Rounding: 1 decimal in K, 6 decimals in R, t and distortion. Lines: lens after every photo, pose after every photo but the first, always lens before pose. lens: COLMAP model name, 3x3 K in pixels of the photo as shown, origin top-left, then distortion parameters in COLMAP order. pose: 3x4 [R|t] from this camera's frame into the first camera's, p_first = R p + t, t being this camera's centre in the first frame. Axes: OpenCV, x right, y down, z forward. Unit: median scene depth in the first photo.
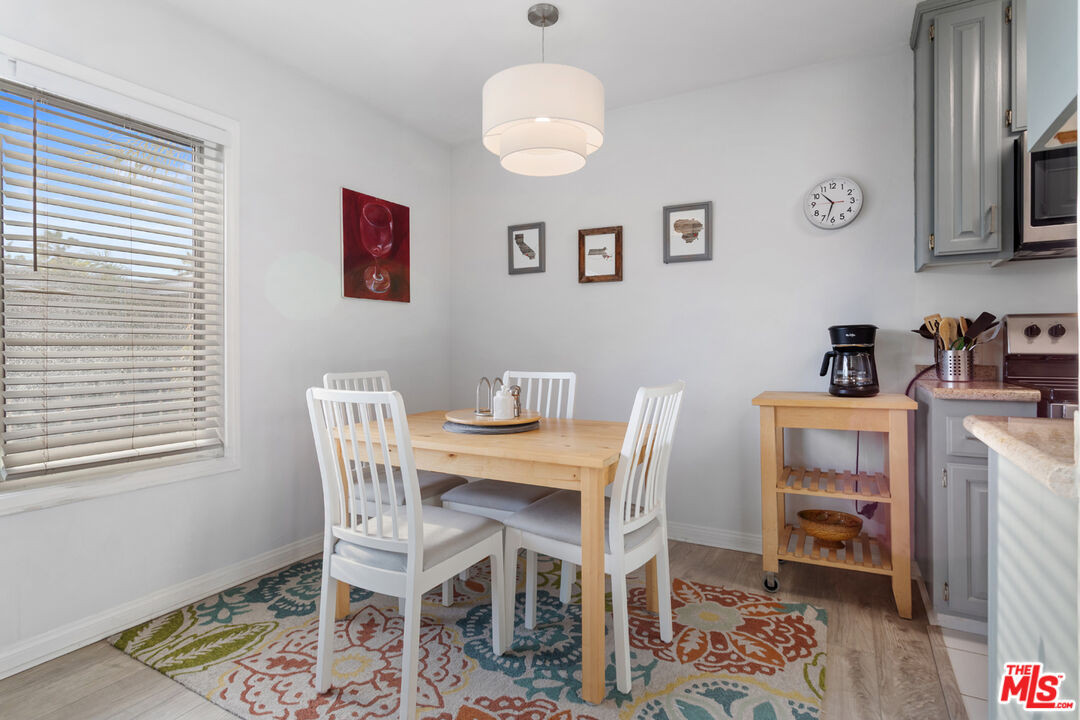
lens RADIAL K [[528.5, 0, 541.4], [0, 528.5, 352.0], [0, 0, 1]] dist [0.001121, 0.000674]
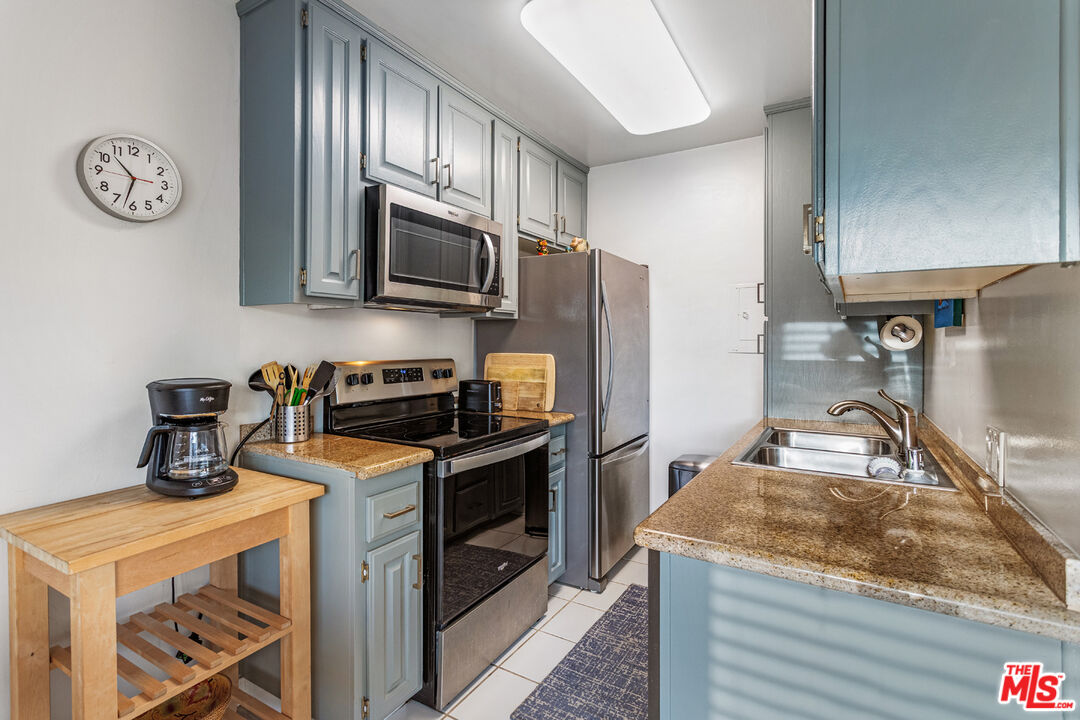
lens RADIAL K [[528.5, 0, 521.8], [0, 528.5, 338.5], [0, 0, 1]] dist [0.001121, 0.000674]
pose [[0.032154, 0.004975, 0.999471, -0.051137], [0.007929, 0.999955, -0.005233, -0.100893], [-0.999451, 0.008093, 0.032113, 0.595934]]
